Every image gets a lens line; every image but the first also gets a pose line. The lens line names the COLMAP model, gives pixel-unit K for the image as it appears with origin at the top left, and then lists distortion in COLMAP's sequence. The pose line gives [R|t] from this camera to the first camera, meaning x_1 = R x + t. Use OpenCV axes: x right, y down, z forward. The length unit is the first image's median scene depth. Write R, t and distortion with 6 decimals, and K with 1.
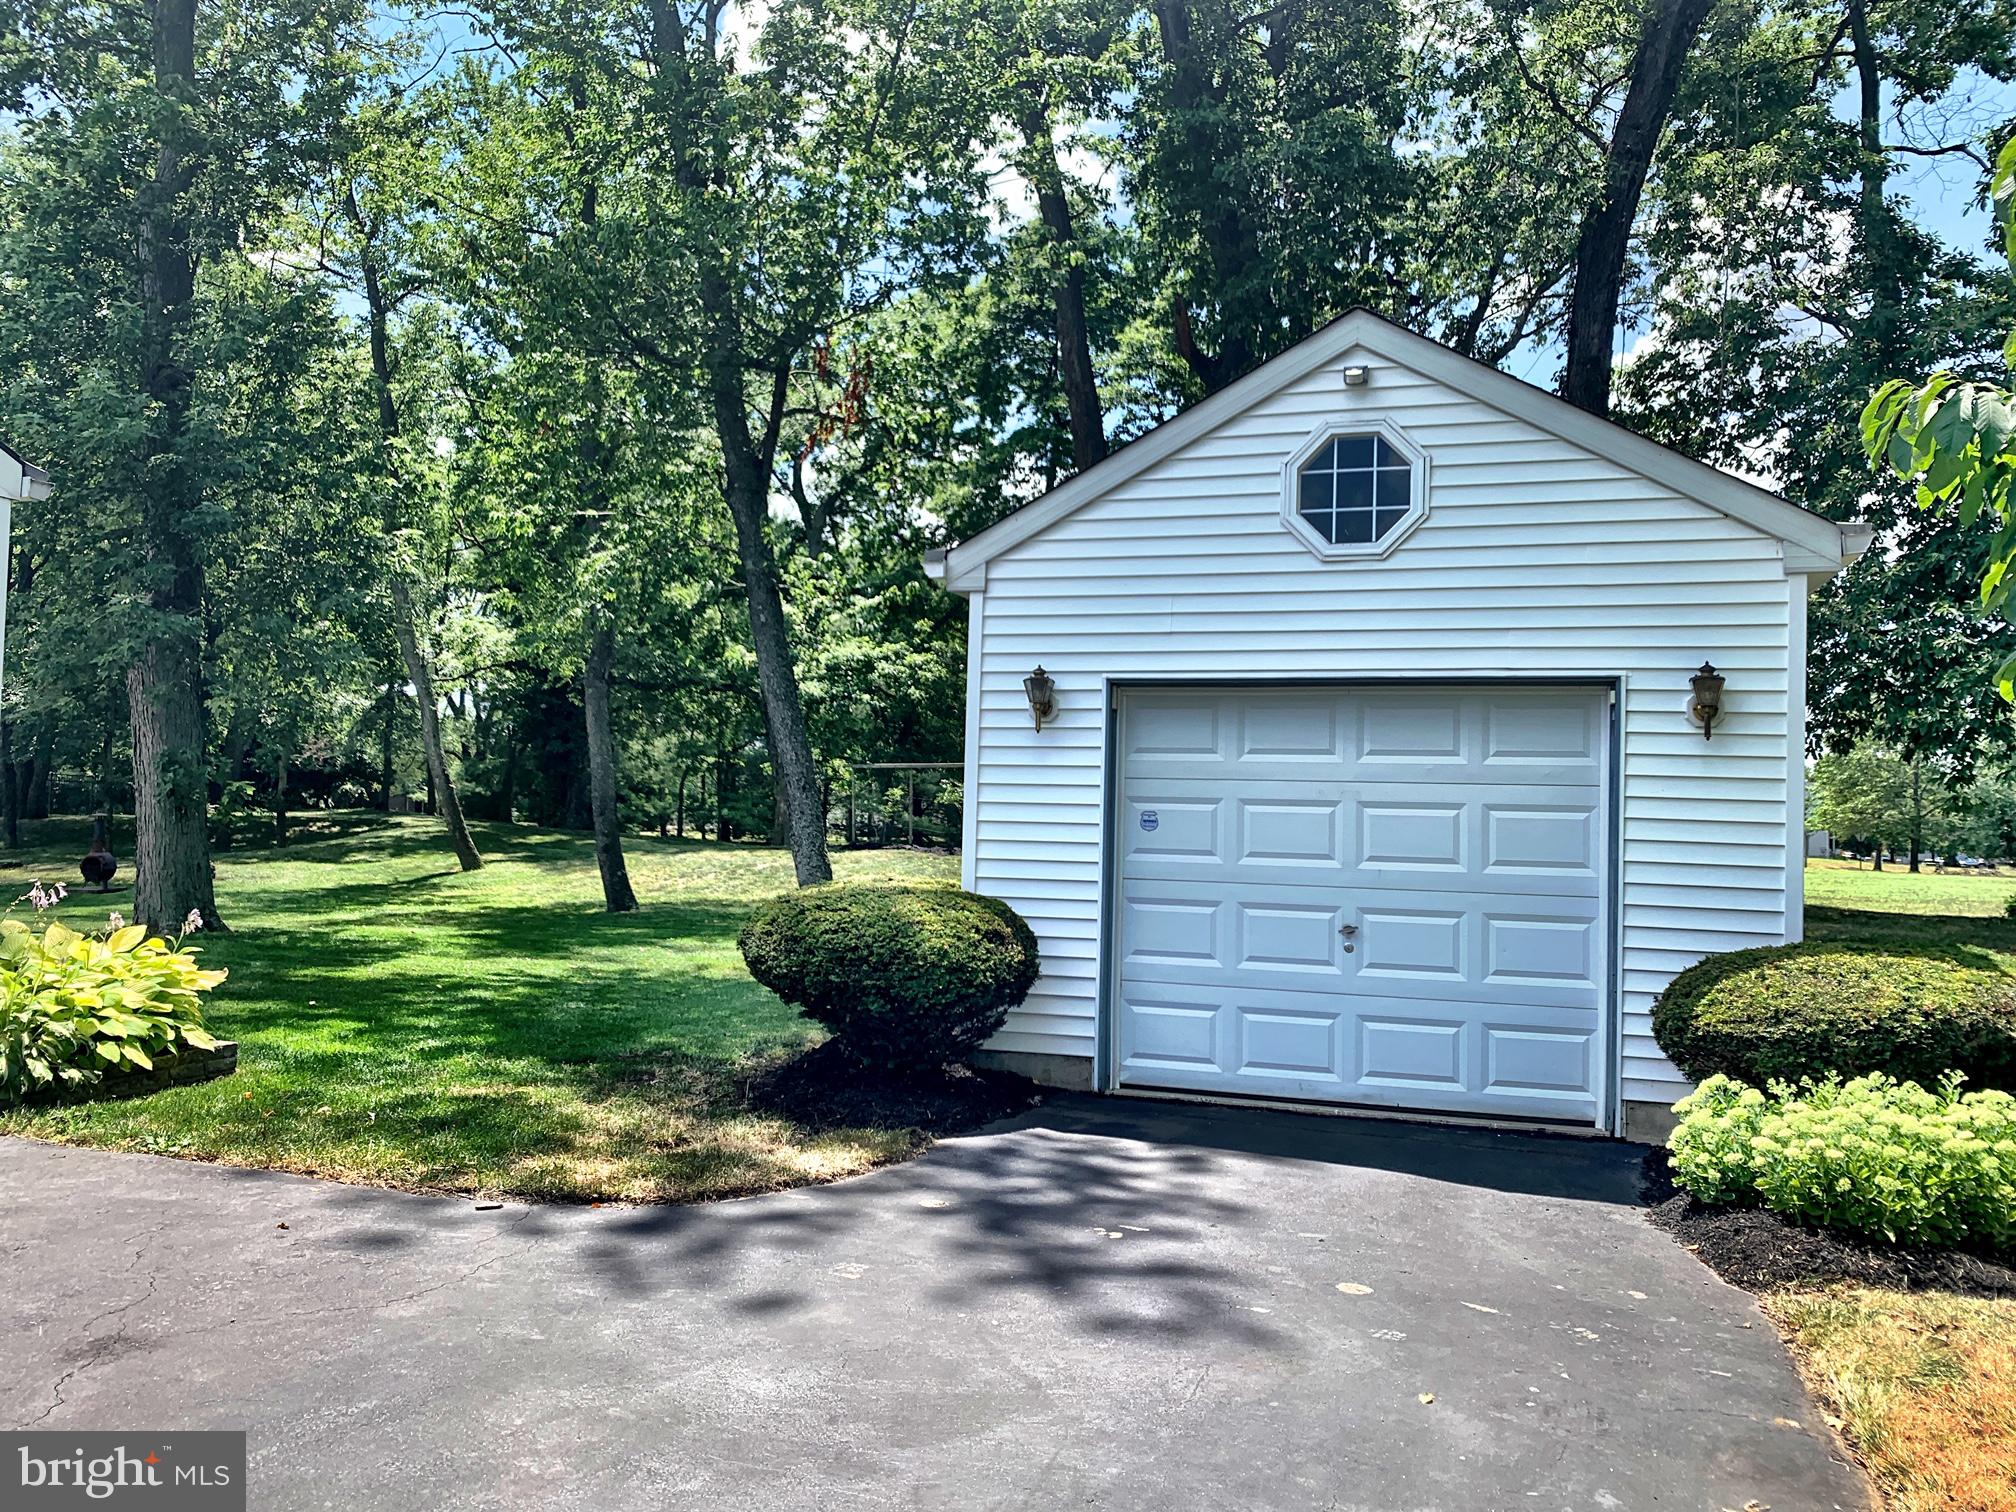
lens RADIAL K [[1531.2, 0, 978.8], [0, 1531.2, 730.4], [0, 0, 1]] dist [-0.002702, -0.005577]
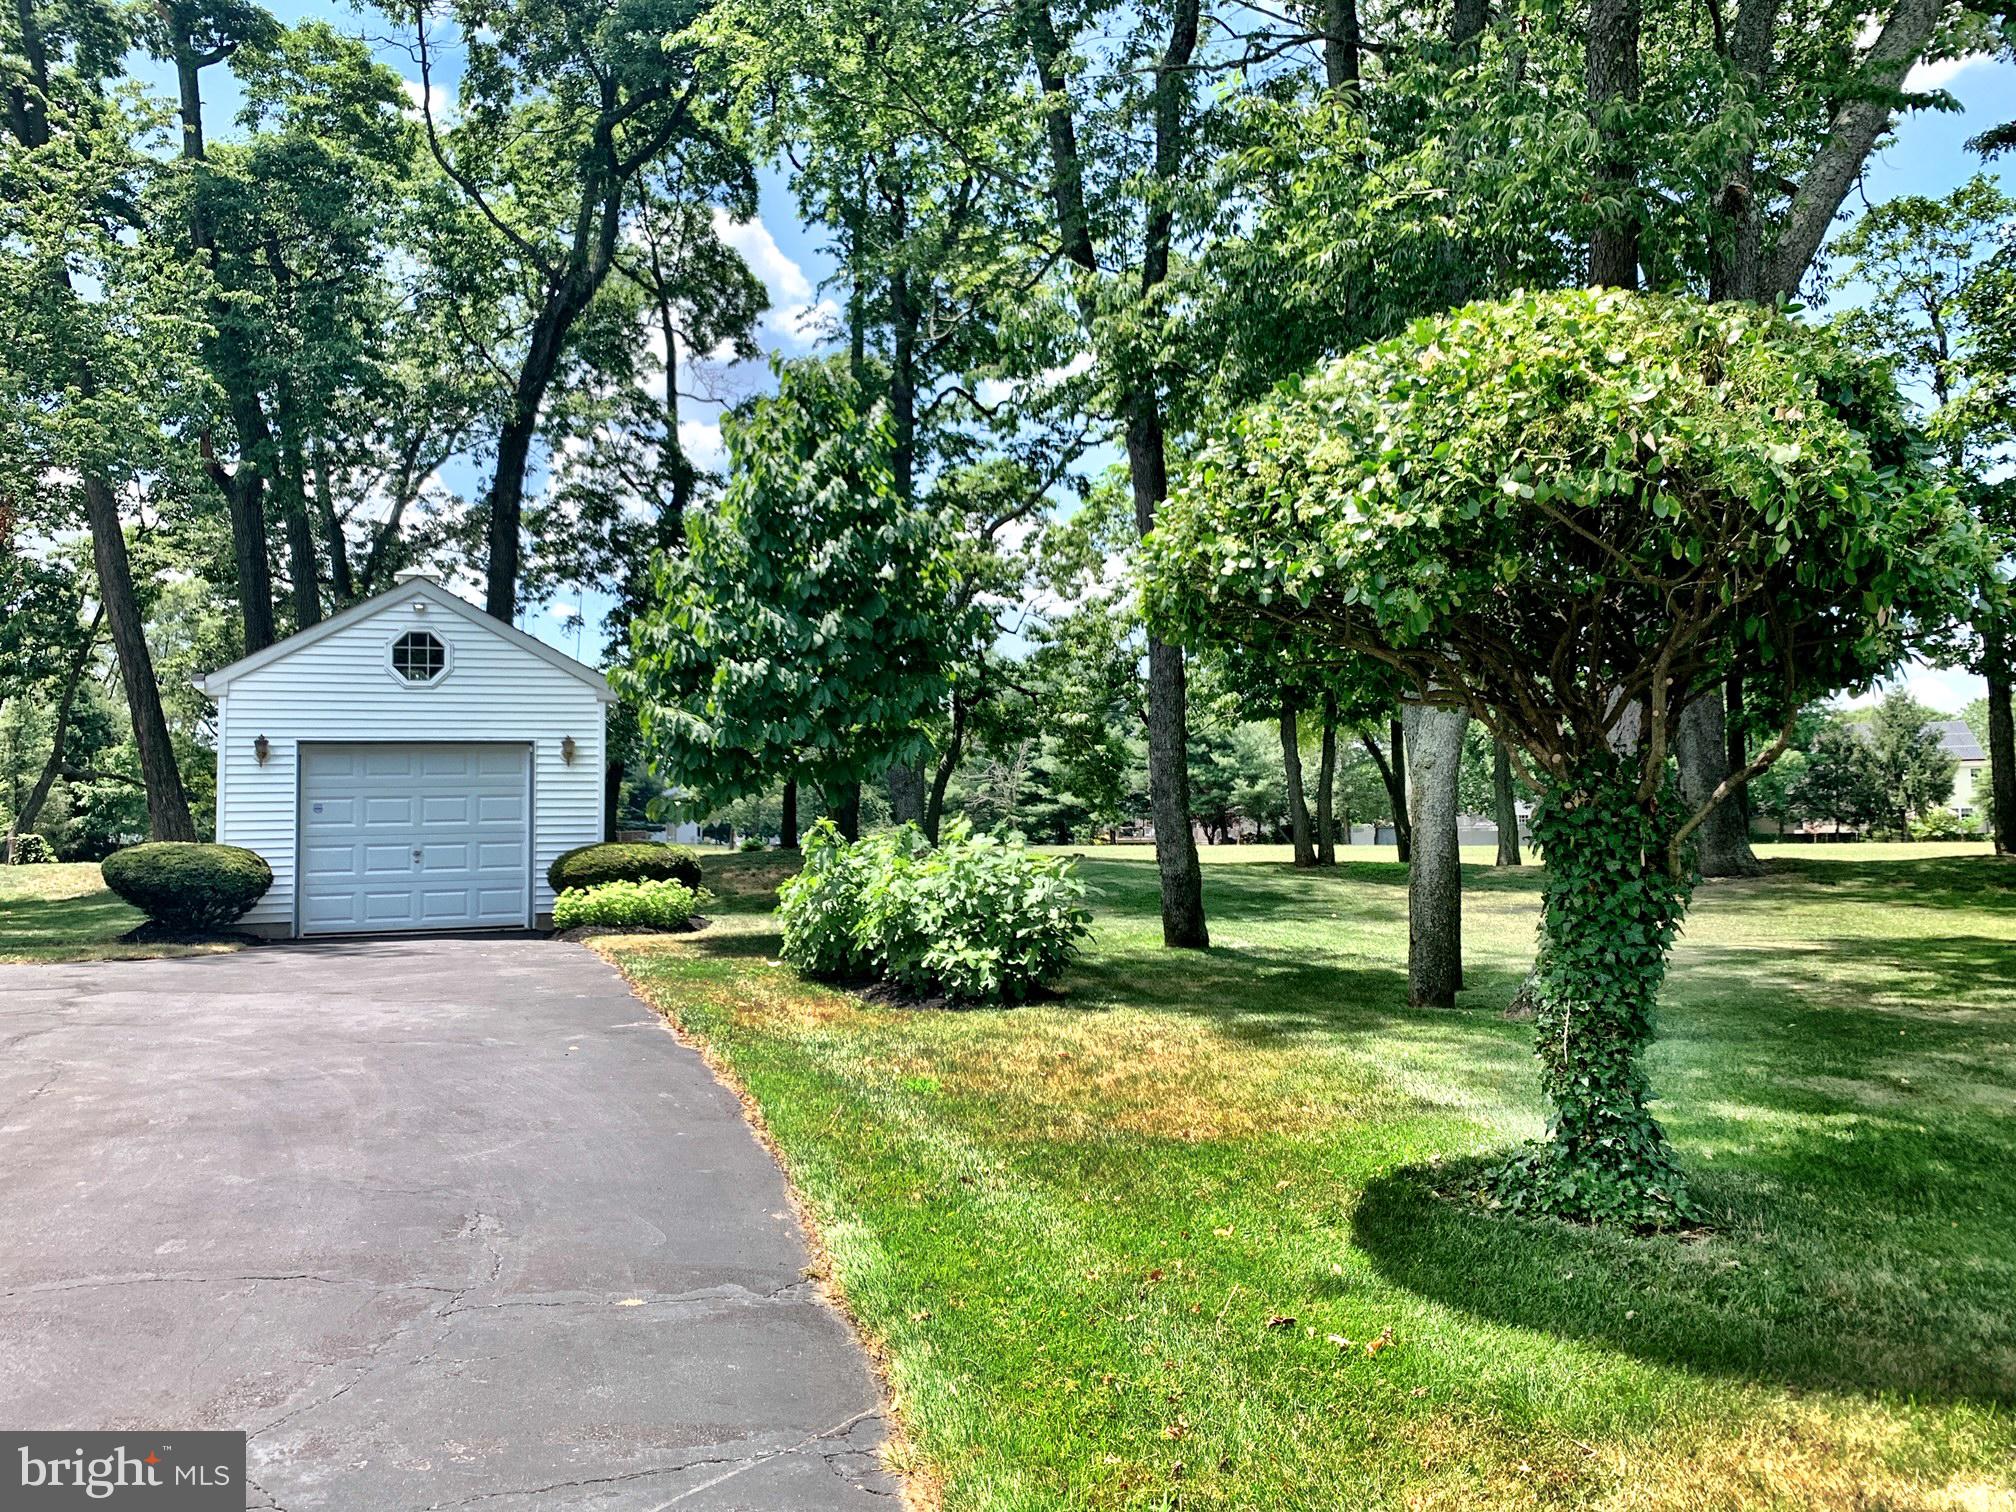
lens RADIAL K [[1531.2, 0, 978.8], [0, 1531.2, 730.4], [0, 0, 1]] dist [-0.002702, -0.005577]
pose [[0.771544, -0.004089, 0.636163, -0.527736], [0.010142, 0.999931, -0.005873, -0.026297], [-0.636095, 0.010983, 0.771533, -1.203369]]
